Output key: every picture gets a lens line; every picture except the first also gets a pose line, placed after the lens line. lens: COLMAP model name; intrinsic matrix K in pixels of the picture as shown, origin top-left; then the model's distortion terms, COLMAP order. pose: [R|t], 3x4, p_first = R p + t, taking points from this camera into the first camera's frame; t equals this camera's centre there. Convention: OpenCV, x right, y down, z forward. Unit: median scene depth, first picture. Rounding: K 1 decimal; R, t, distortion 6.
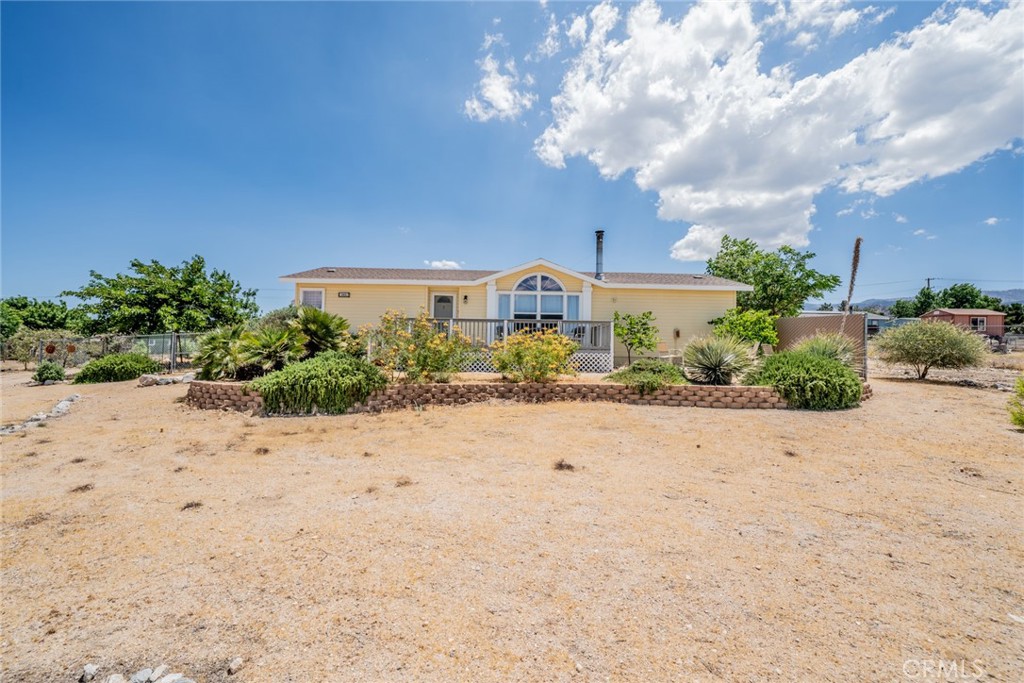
lens RADIAL K [[424.1, 0, 511.9], [0, 424.1, 328.5], [0, 0, 1]] dist [0.007688, 0.000256]
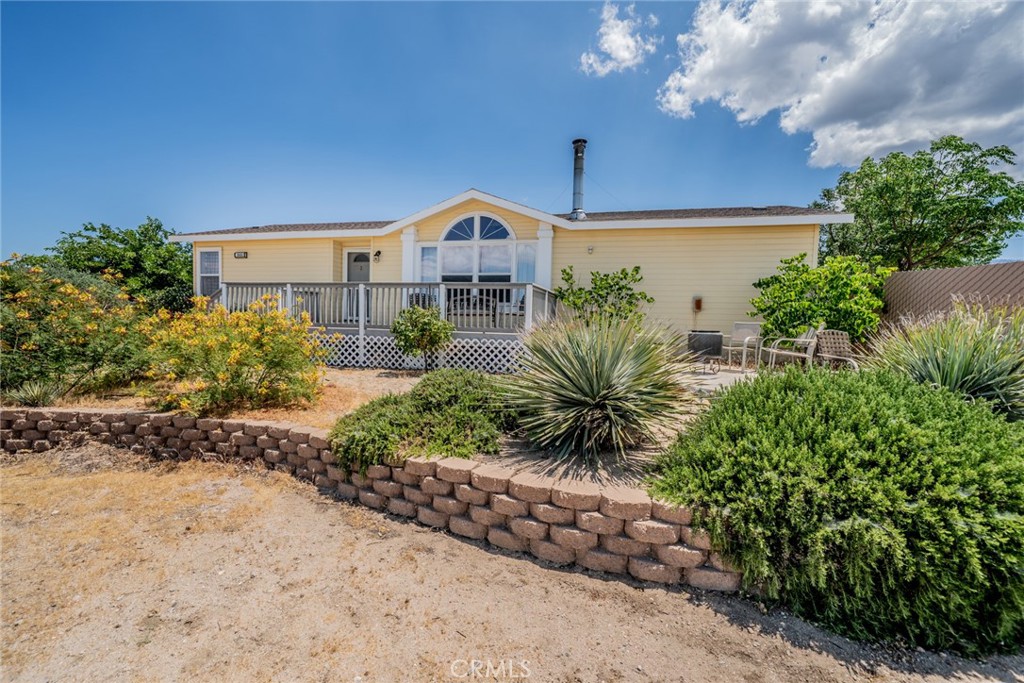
lens RADIAL K [[424.1, 0, 511.9], [0, 424.1, 328.5], [0, 0, 1]] dist [0.007688, 0.000256]
pose [[0.965558, 0.014708, -0.259770, 0.295135], [0.005226, 0.997103, 0.075881, -0.000171], [0.260134, -0.074626, 0.962684, 0.366935]]
